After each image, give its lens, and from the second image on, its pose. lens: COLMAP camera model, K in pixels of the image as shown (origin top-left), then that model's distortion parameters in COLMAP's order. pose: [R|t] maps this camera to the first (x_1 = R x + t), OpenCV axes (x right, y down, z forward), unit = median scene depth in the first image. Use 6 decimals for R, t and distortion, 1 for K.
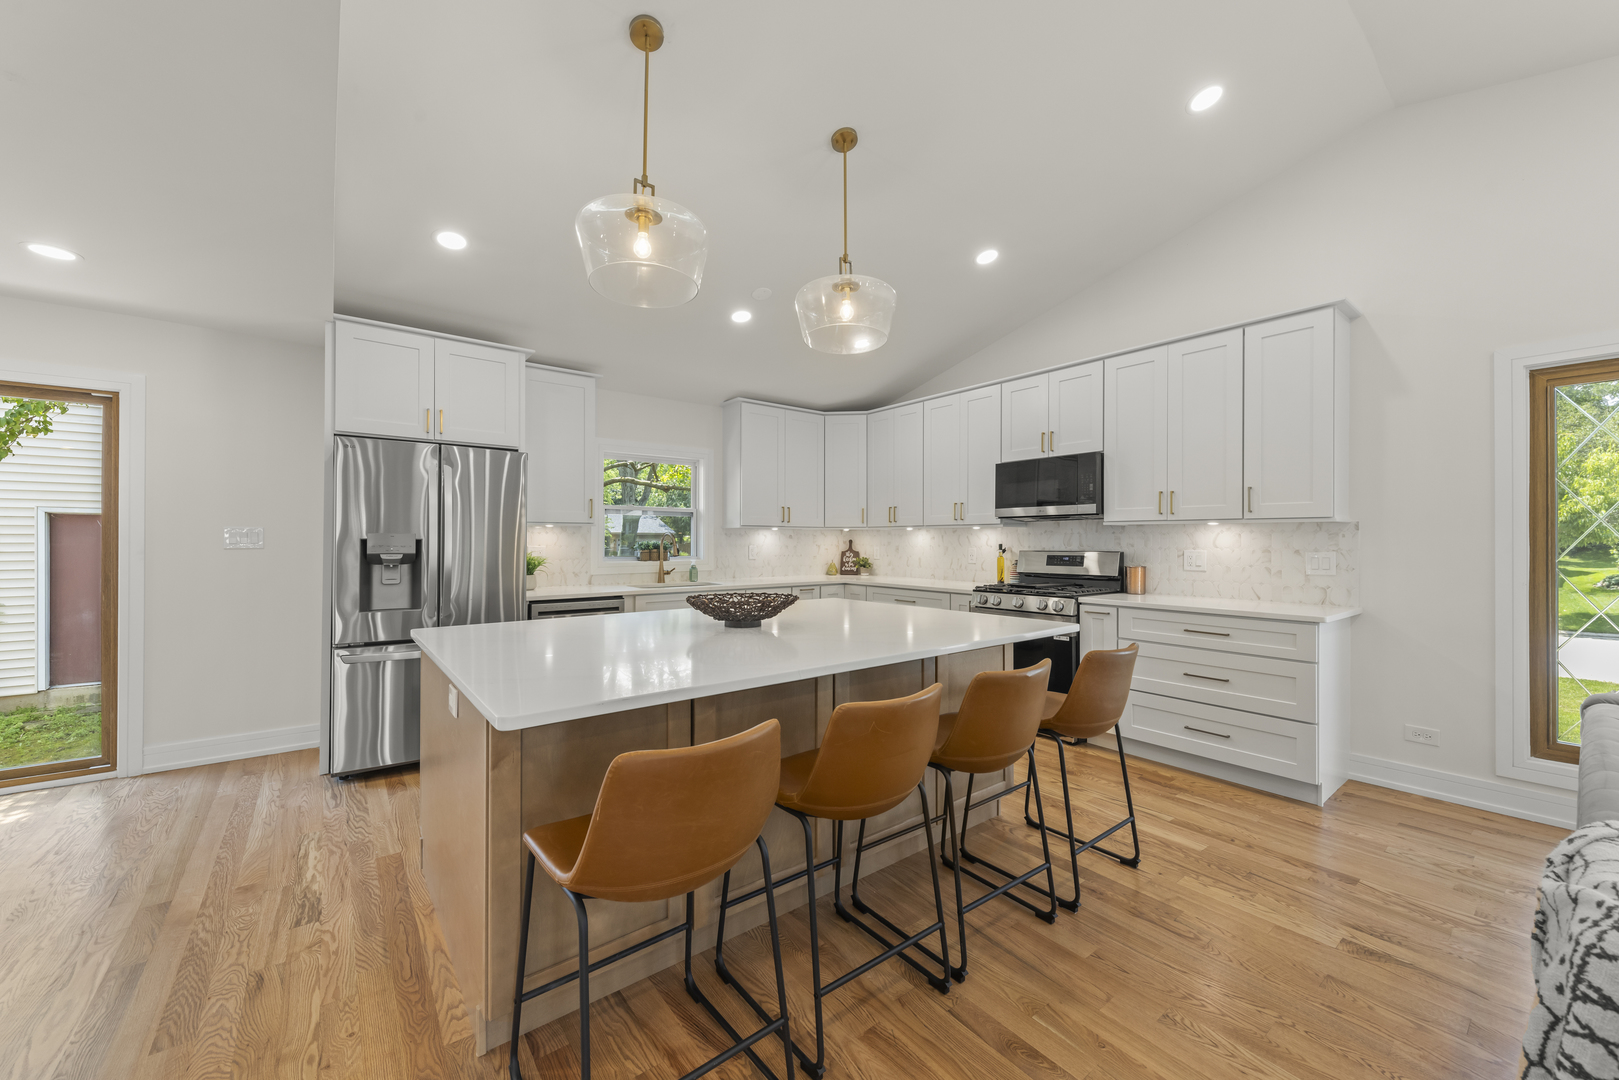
lens RADIAL K [[627.9, 0, 816.9], [0, 627.9, 536.4], [0, 0, 1]] dist [0.000863, 0.000049]
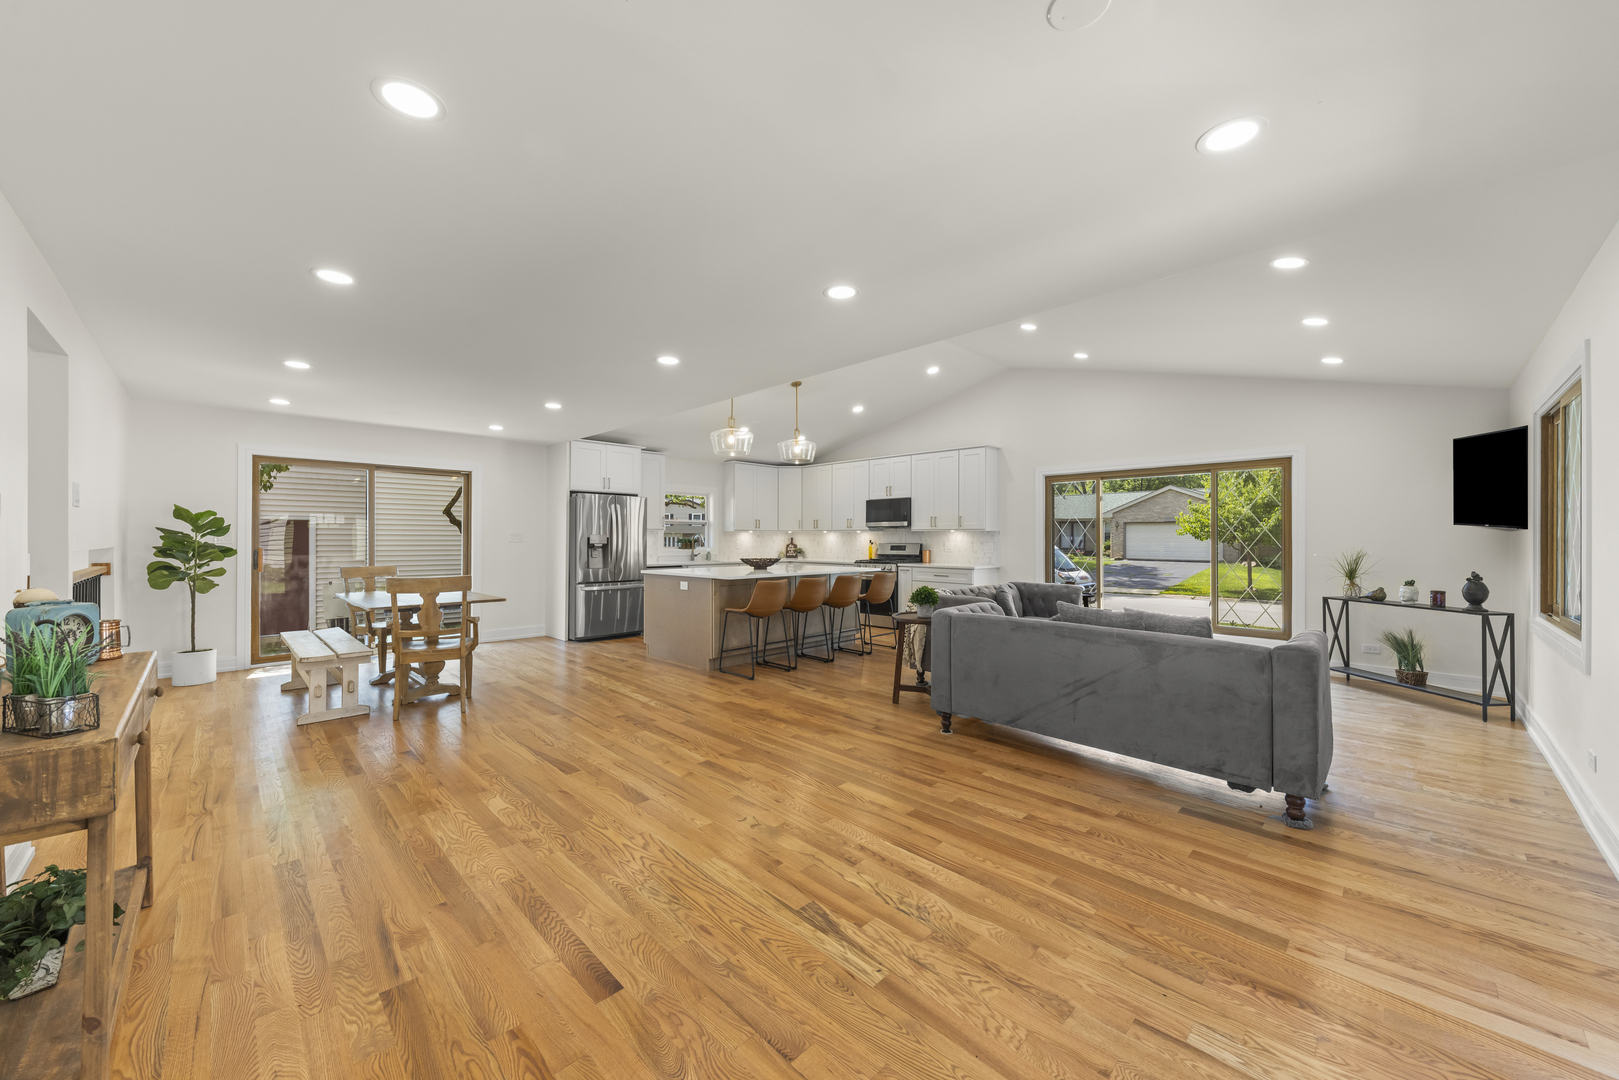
lens RADIAL K [[602.4, 0, 814.1], [0, 602.4, 536.9], [0, 0, 1]] dist [0.000025, 0.000000]
pose [[0.993834, 0.001902, 0.110860, -0.101989], [-0.002314, 0.999991, 0.003583, -0.004374], [-0.110852, -0.003817, 0.993830, -0.956992]]
